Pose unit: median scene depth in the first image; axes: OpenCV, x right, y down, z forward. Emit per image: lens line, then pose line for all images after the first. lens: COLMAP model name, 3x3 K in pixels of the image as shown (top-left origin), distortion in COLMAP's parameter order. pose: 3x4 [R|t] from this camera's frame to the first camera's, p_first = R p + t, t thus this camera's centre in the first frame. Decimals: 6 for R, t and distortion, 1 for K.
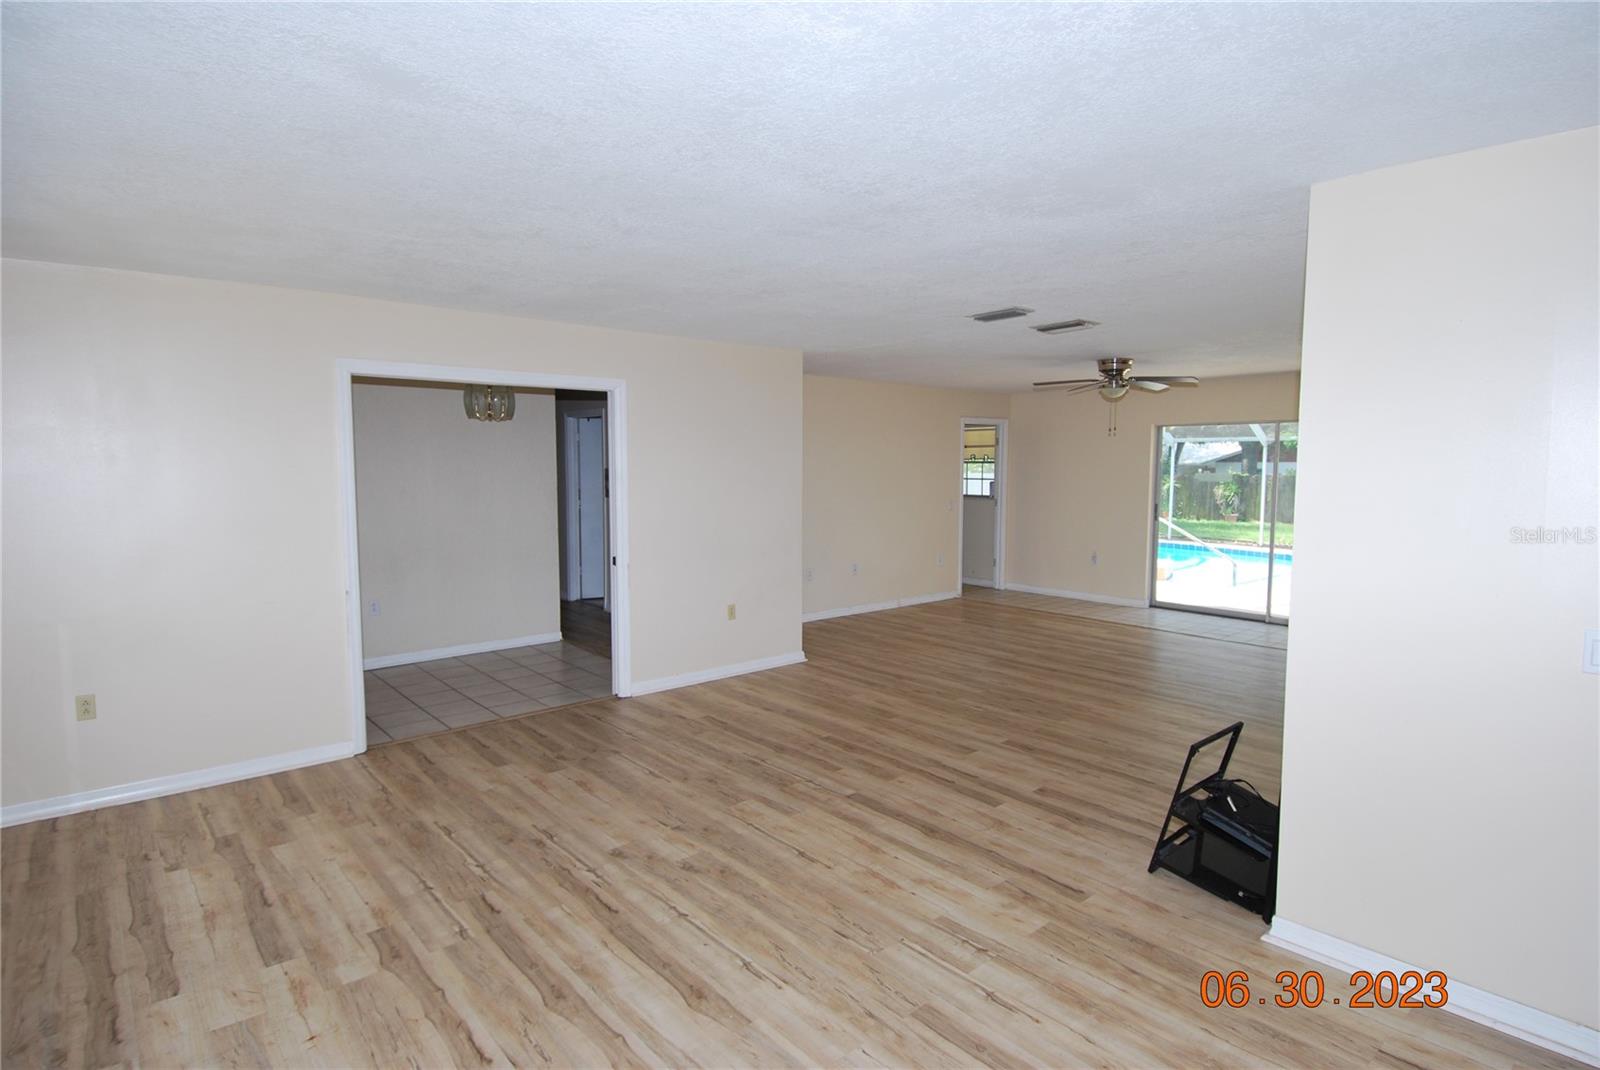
lens RADIAL K [[833.8, 0, 800.0], [0, 833.8, 535.0], [0, 0, 1]] dist [-0.000869, -0.027158]
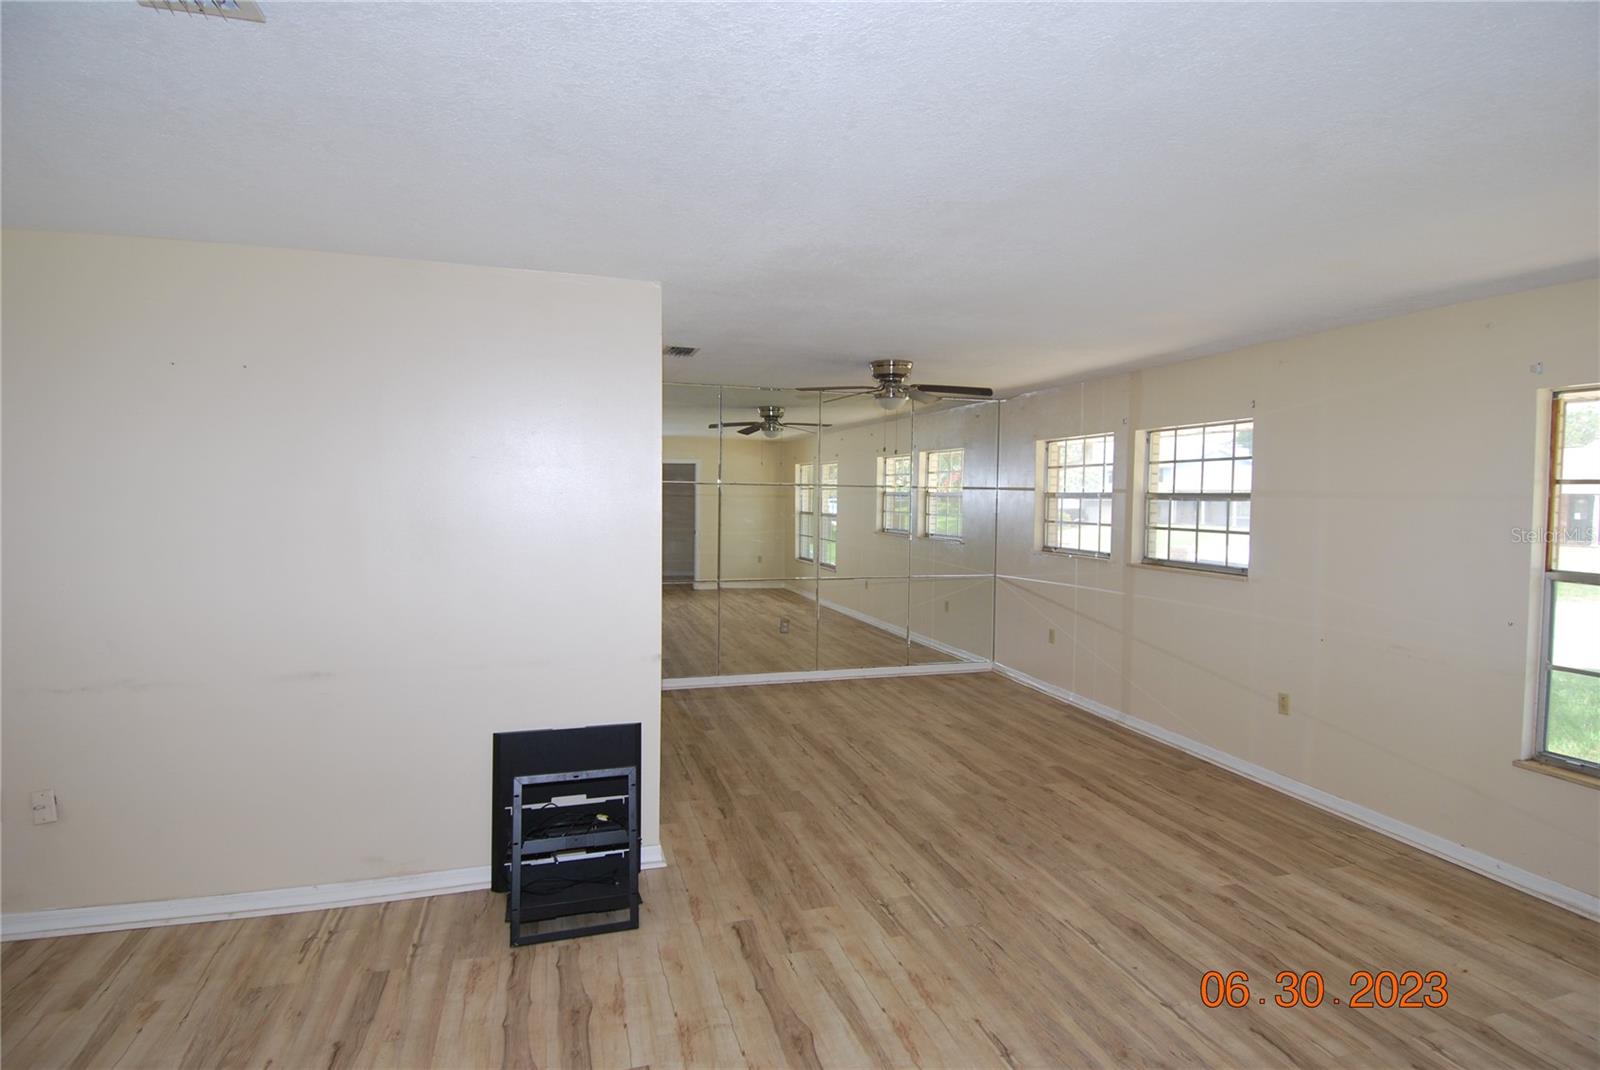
lens RADIAL K [[833.8, 0, 800.0], [0, 833.8, 535.0], [0, 0, 1]] dist [-0.000869, -0.027158]
pose [[-0.913646, -0.030881, 0.405335, -0.126336], [0.023641, 0.991386, 0.128818, -0.166607], [-0.405822, 0.127277, -0.905047, 1.912132]]
